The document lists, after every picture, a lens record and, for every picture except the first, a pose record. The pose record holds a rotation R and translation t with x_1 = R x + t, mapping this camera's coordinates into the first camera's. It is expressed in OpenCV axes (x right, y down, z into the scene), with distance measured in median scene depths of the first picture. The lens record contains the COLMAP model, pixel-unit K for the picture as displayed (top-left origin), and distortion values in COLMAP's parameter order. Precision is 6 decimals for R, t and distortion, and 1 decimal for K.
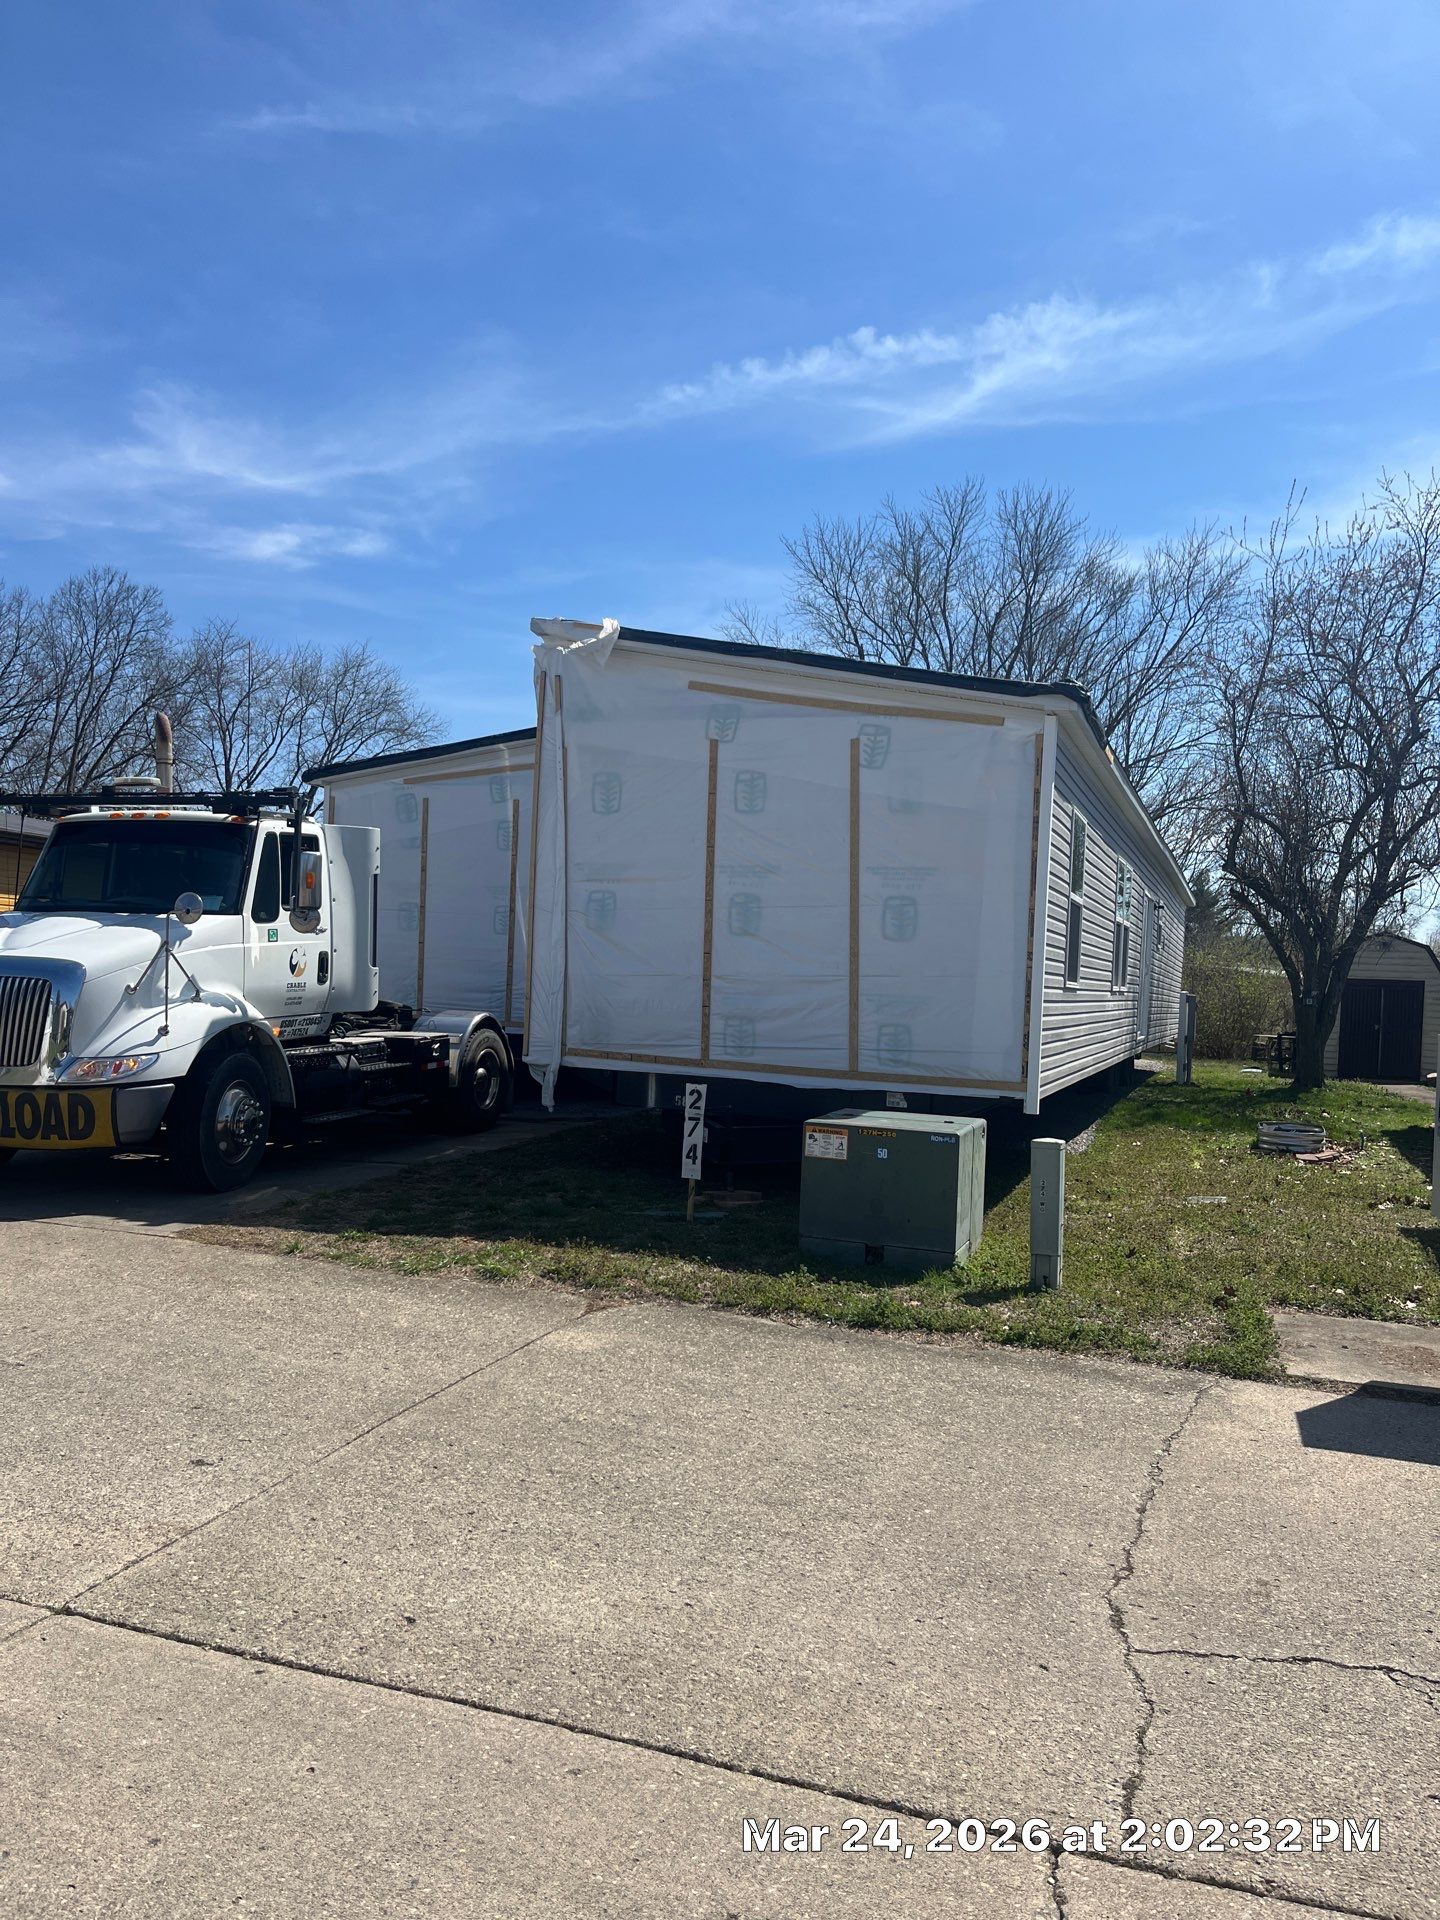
lens RADIAL K [[1463.2, 0, 723.8], [0, 1463.2, 964.1], [0, 0, 1]] dist [0.029496, -0.007810]
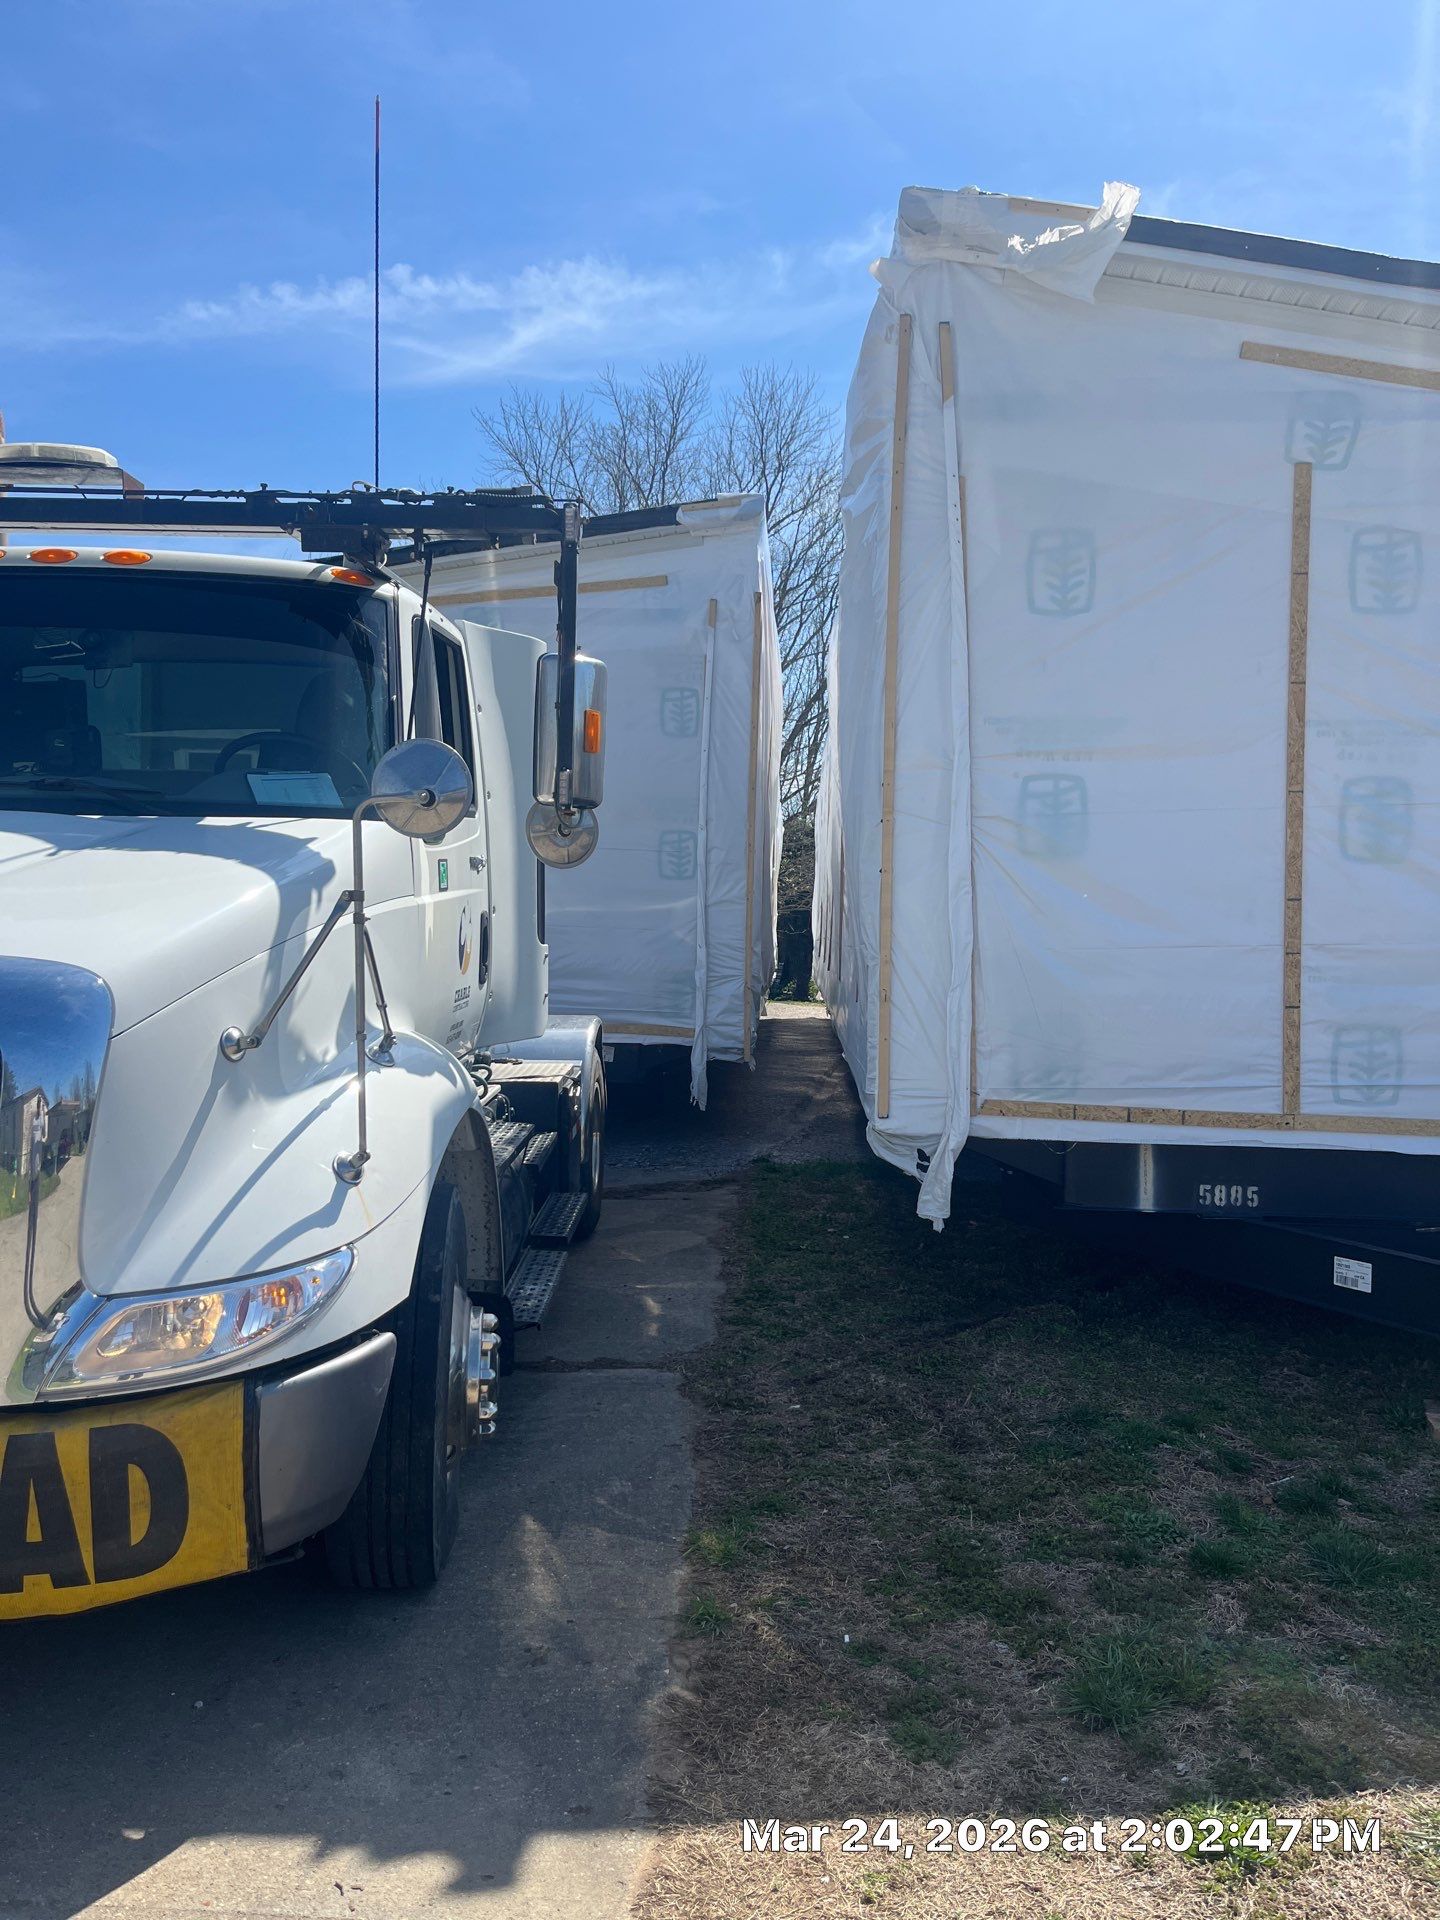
lens RADIAL K [[1463.2, 0, 712.5], [0, 1463.2, 956.3], [0, 0, 1]] dist [0.029496, -0.007810]
pose [[0.957982, -0.028527, 0.285405, -0.341593], [0.020859, 0.999336, 0.029872, -0.007233], [-0.286067, -0.022664, 0.957941, 0.581108]]
